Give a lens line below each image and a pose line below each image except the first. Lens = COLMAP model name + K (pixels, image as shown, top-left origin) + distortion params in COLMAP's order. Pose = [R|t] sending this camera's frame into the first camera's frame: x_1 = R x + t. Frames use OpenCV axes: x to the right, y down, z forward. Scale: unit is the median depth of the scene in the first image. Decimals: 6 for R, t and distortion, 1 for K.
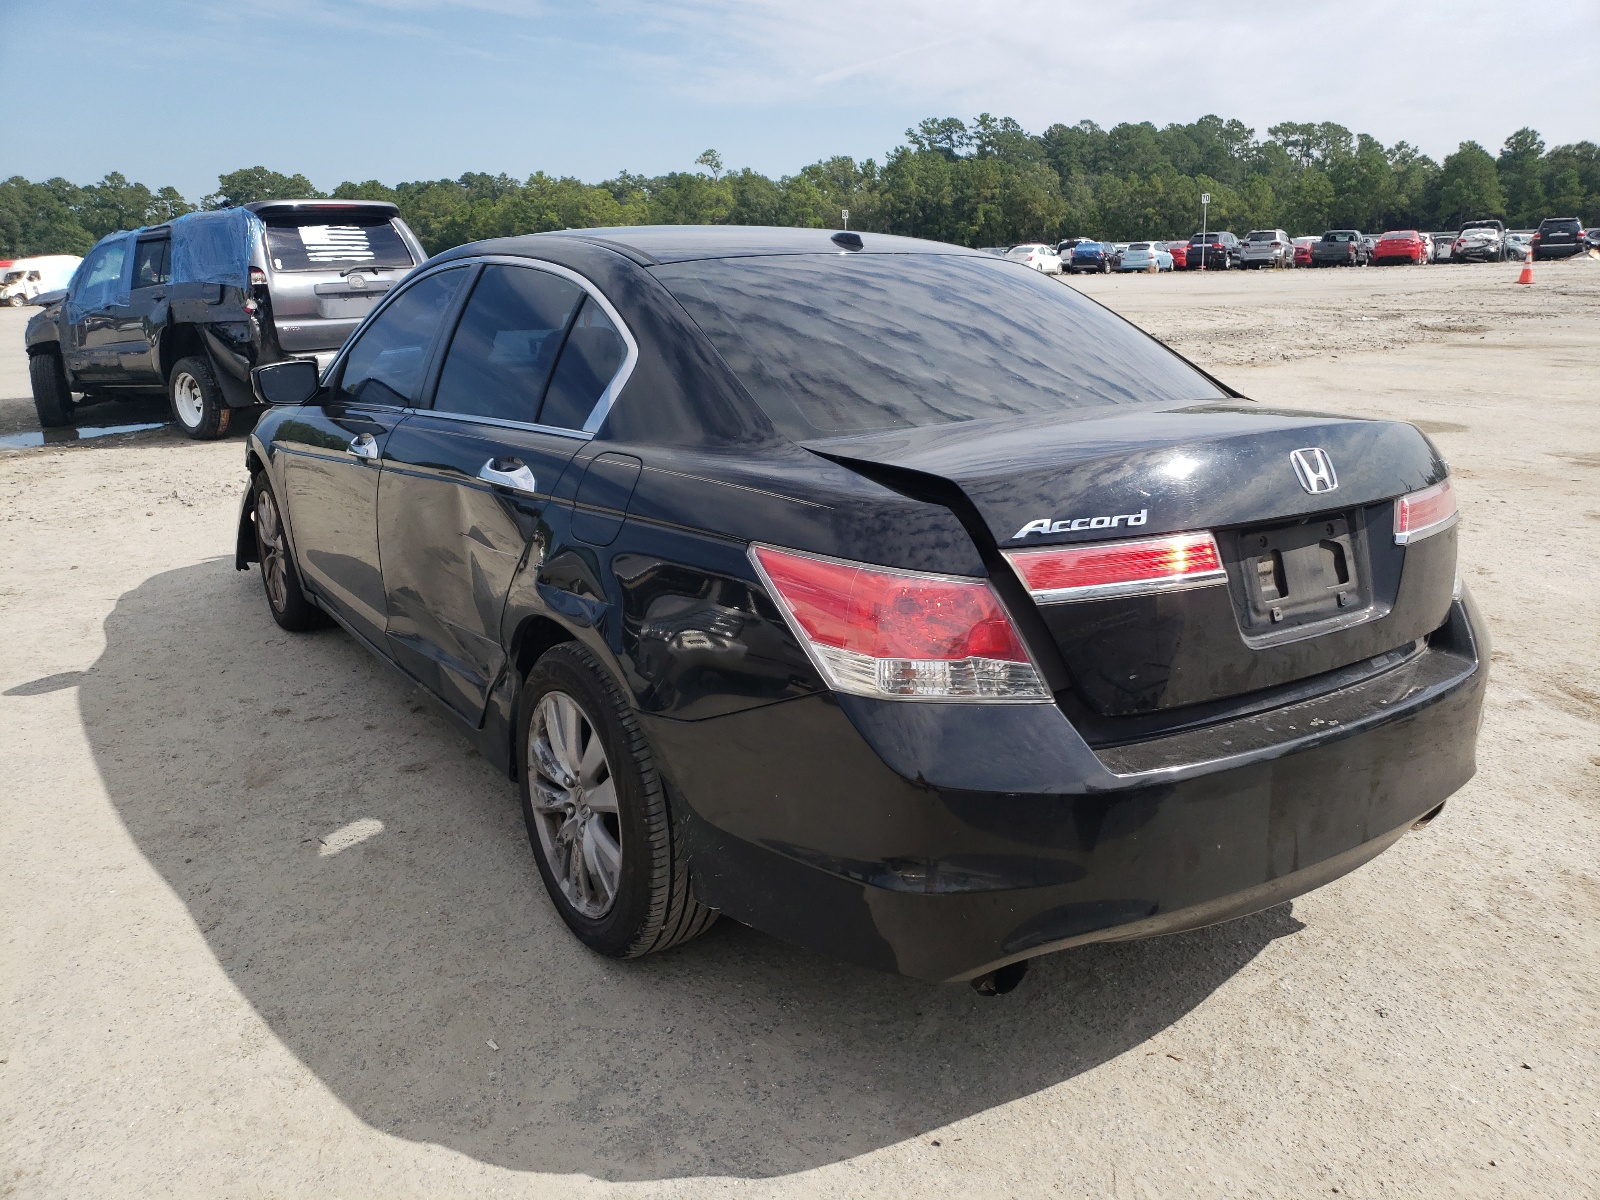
lens RADIAL K [[1337.1, 0, 800.0], [0, 1337.1, 600.0], [0, 0, 1]] dist [-0.006293, 0.028316]
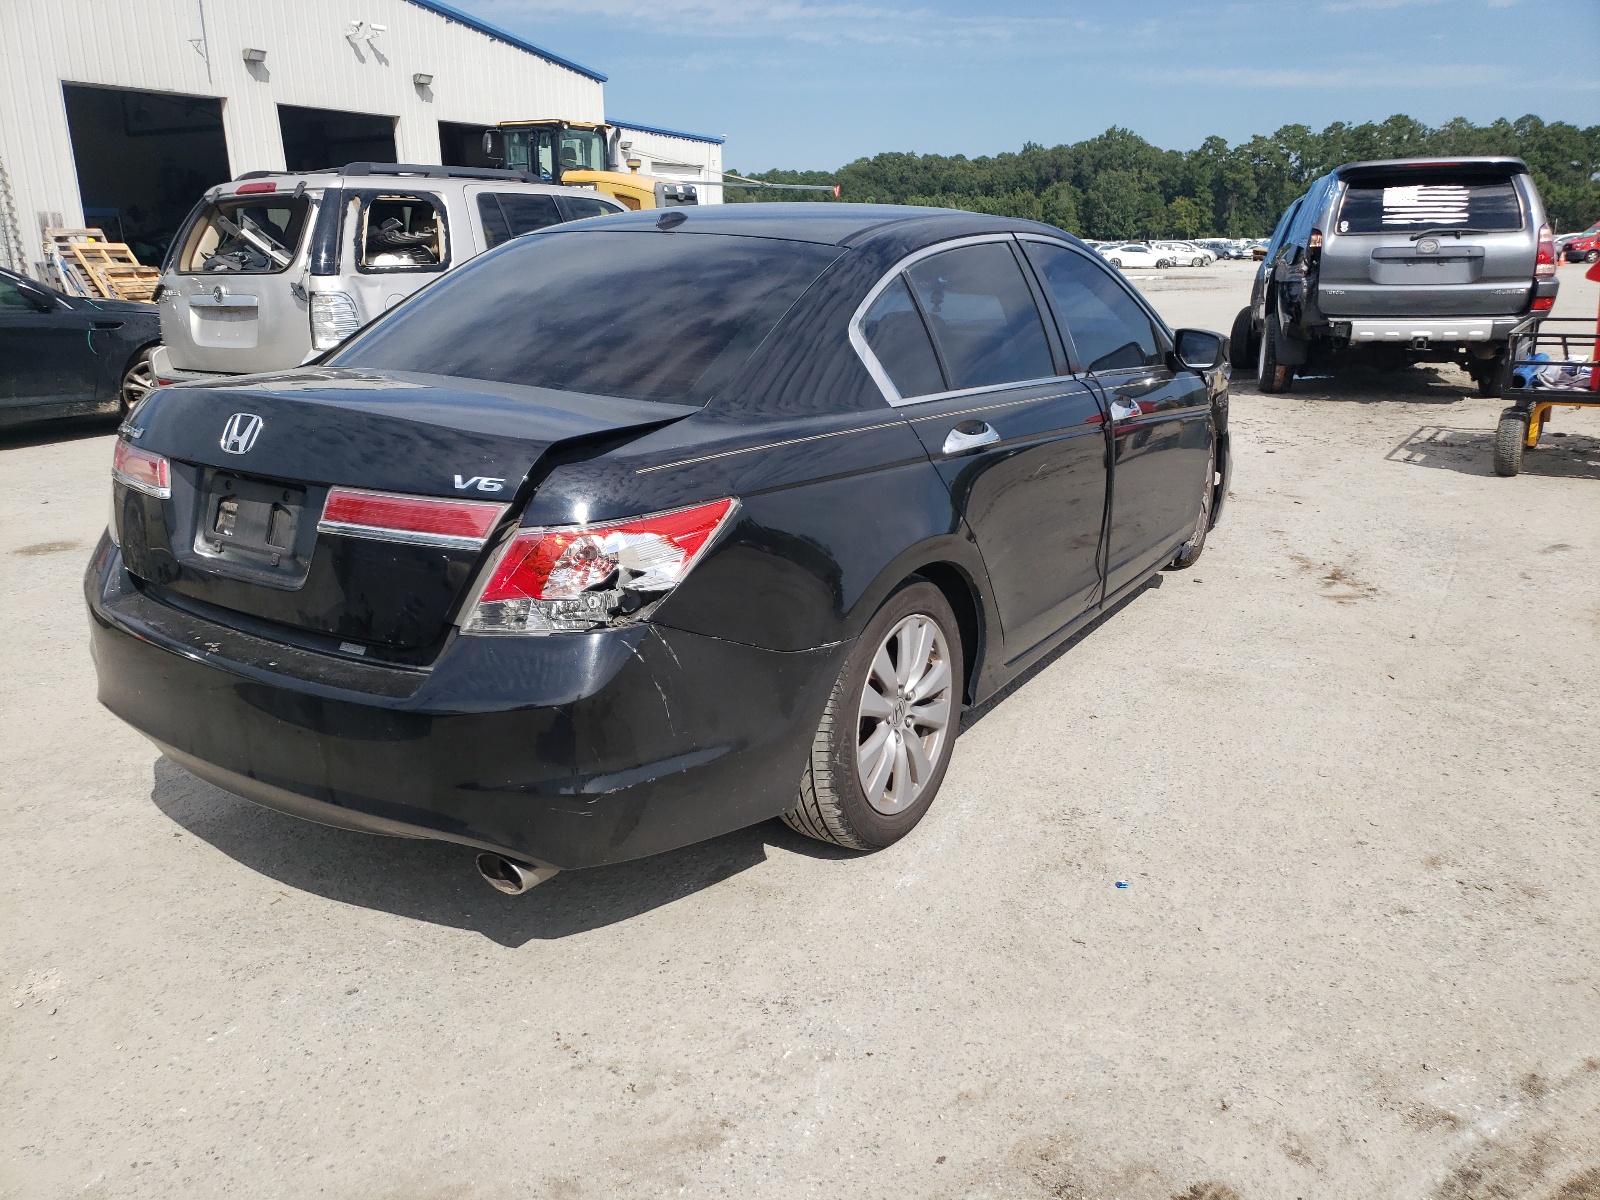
lens RADIAL K [[1337.1, 0, 800.0], [0, 1337.1, 600.0], [0, 0, 1]] dist [-0.006293, 0.028316]
pose [[0.341608, 0.263355, -0.902191, 0.446250], [-0.232525, 0.953778, 0.190369, -0.080111], [0.910624, 0.144750, 0.387054, 0.279854]]
